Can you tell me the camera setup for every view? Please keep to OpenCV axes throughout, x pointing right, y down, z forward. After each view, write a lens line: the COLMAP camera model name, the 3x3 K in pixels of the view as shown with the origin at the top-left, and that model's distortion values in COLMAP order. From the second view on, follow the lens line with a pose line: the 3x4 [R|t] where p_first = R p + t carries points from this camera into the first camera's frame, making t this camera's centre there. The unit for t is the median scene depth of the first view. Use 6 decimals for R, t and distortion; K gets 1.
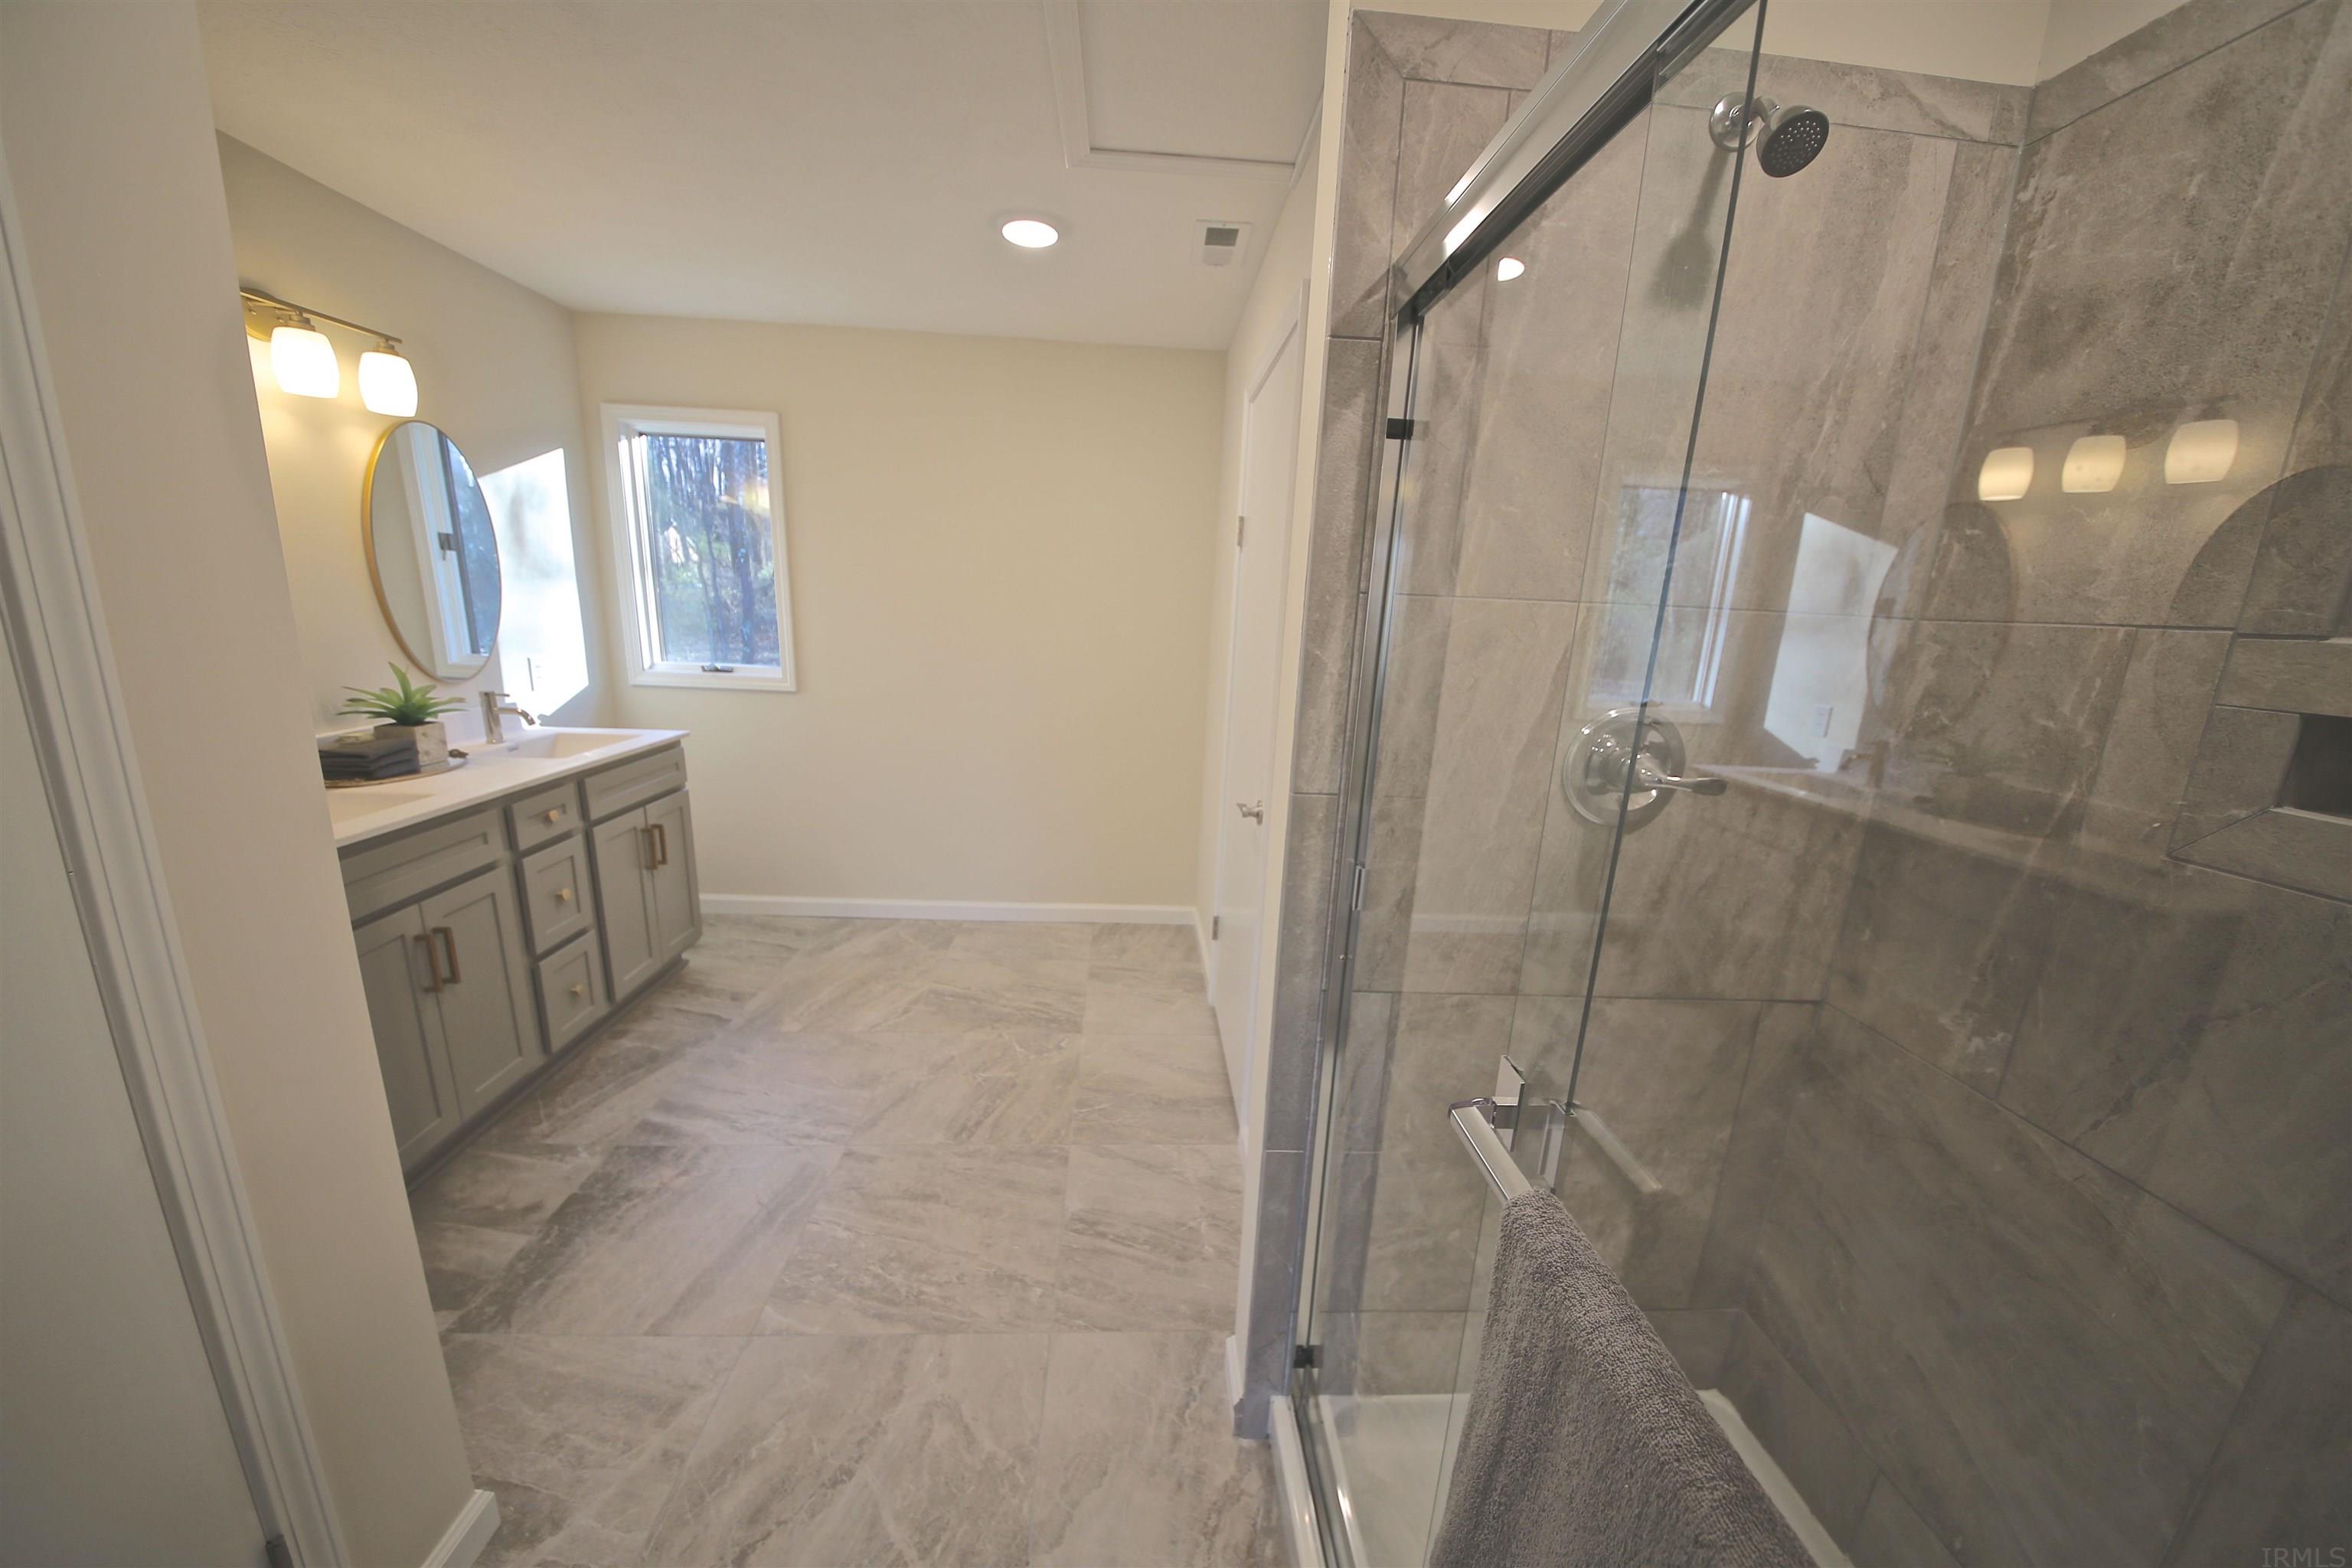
lens RADIAL K [[823.7, 0, 1175.1], [0, 823.7, 794.3], [0, 0, 1]] dist [0.010180, -0.015672]
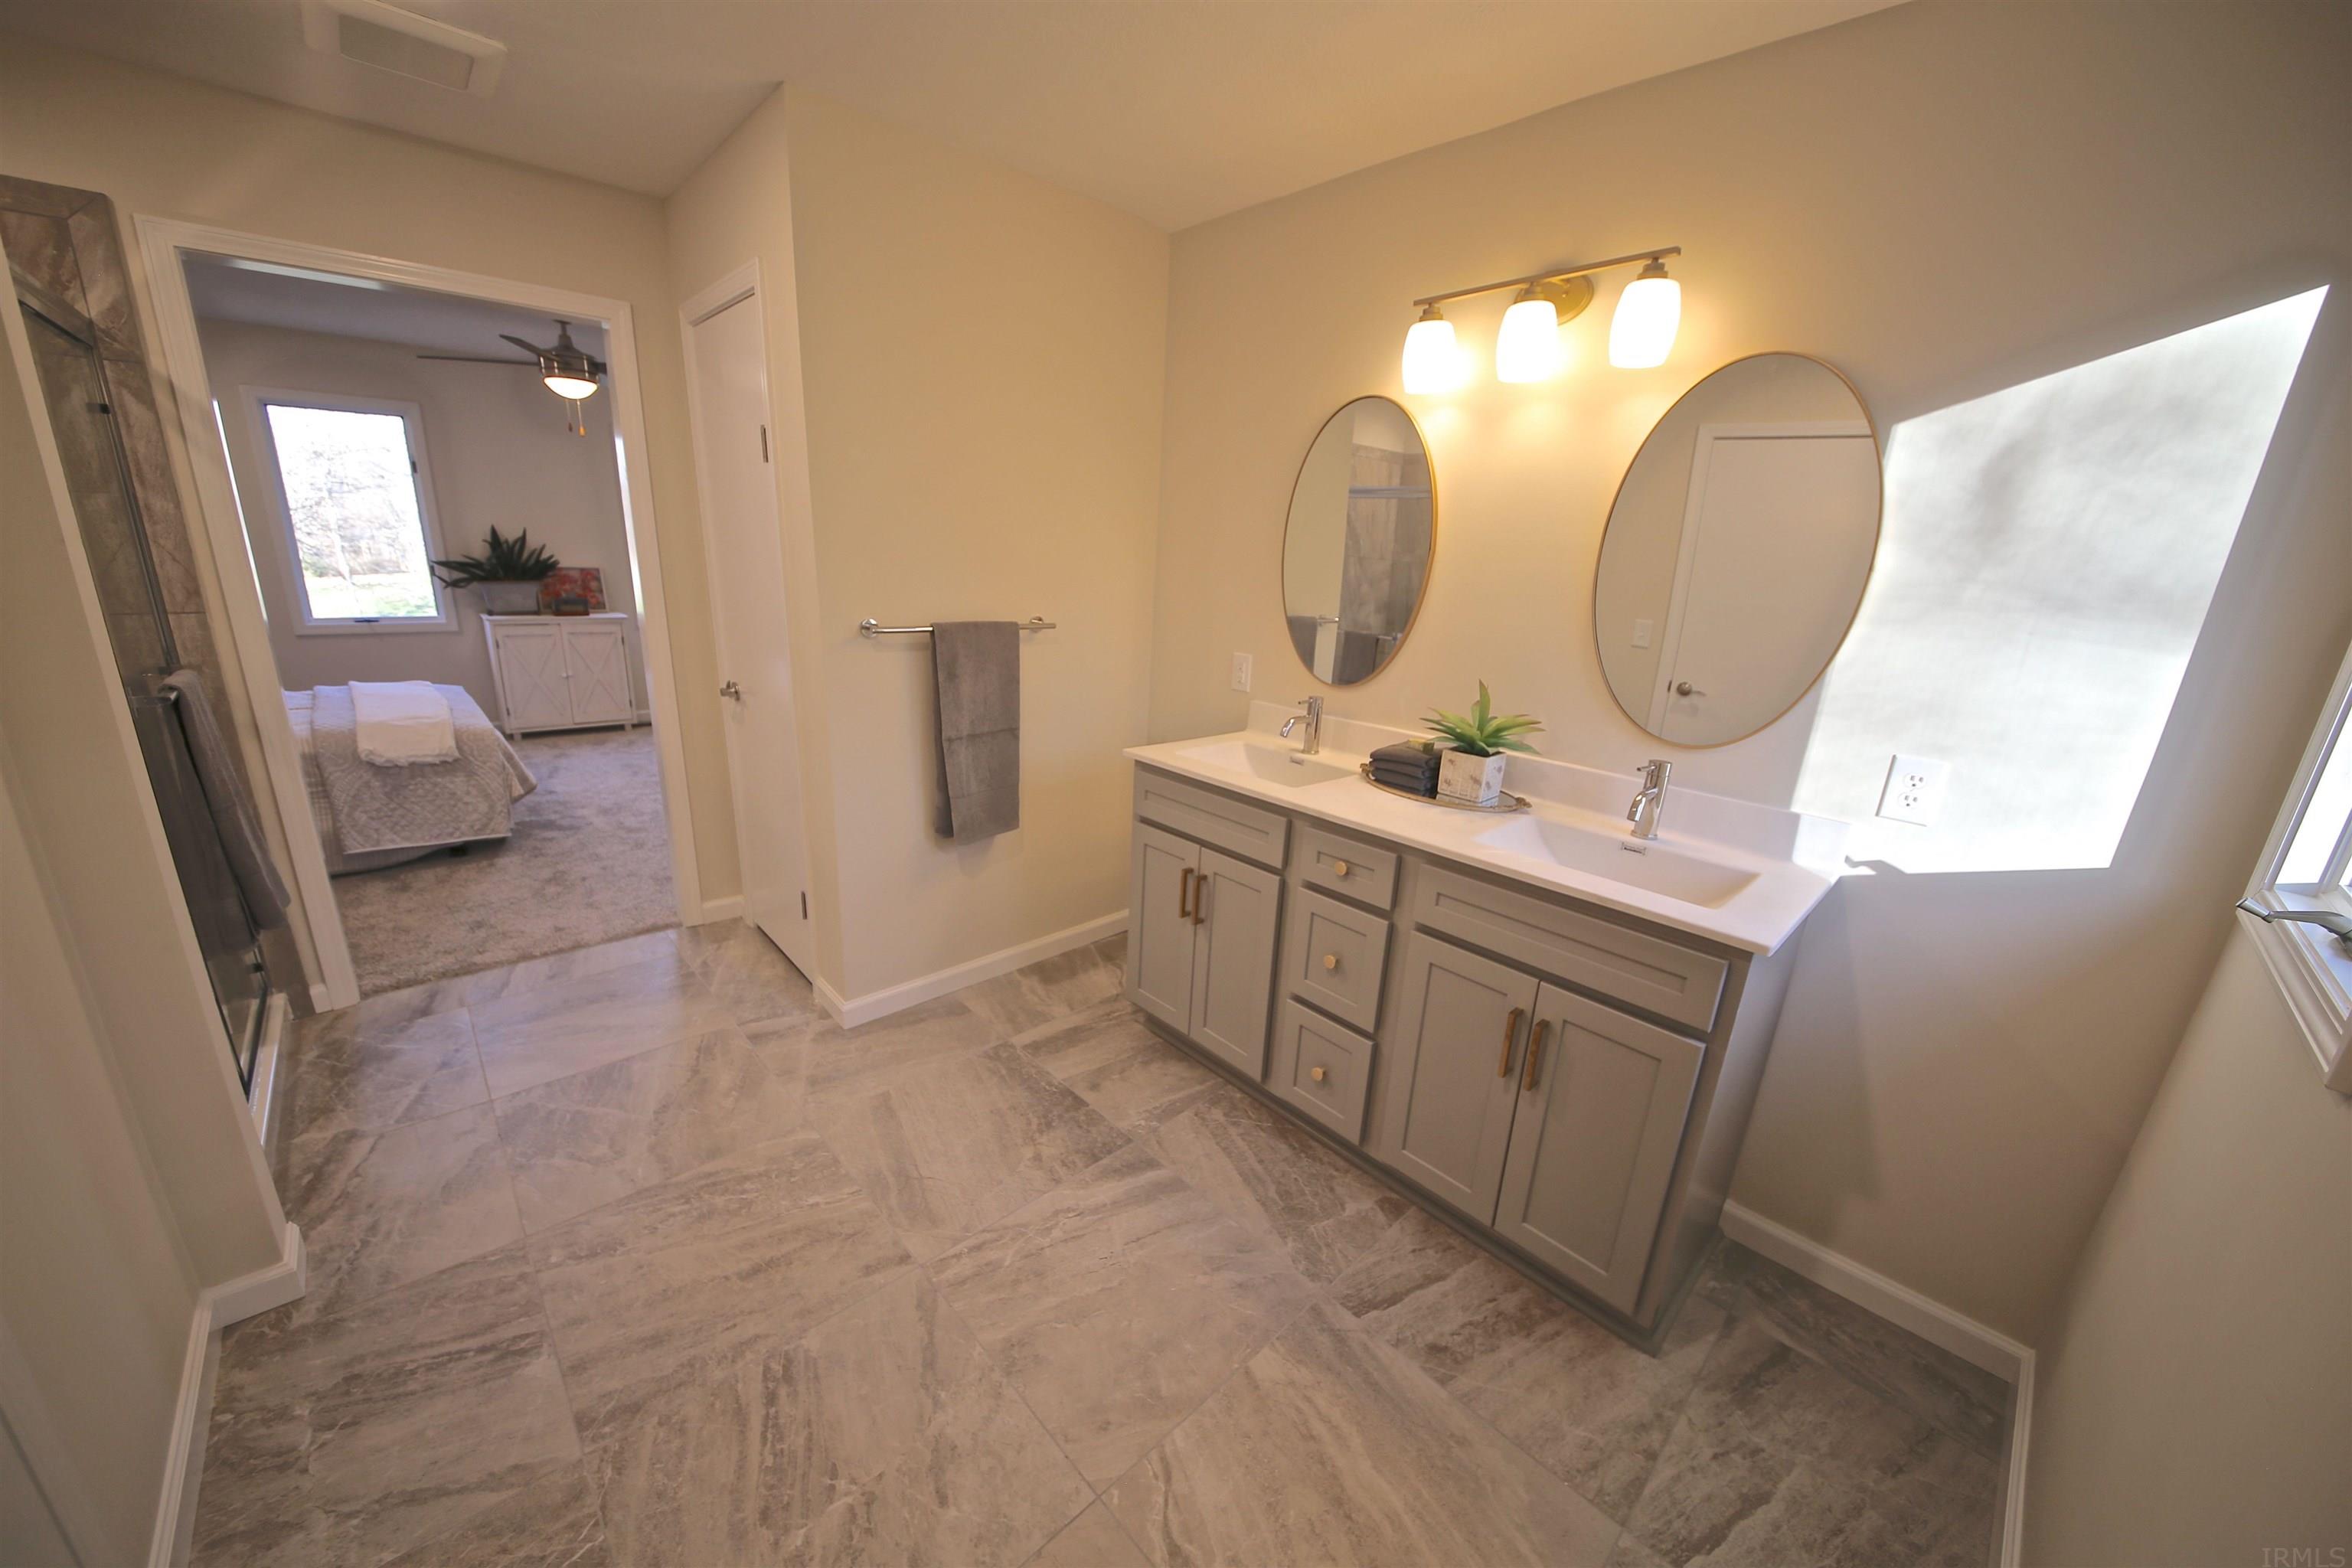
lens RADIAL K [[823.7, 0, 1175.1], [0, 823.7, 794.3], [0, 0, 1]] dist [0.010180, -0.015672]
pose [[-0.756484, 0.107212, -0.645165, -0.122103], [-0.227647, 0.881618, 0.413432, -0.343661], [0.613114, 0.459624, -0.642524, 1.428039]]
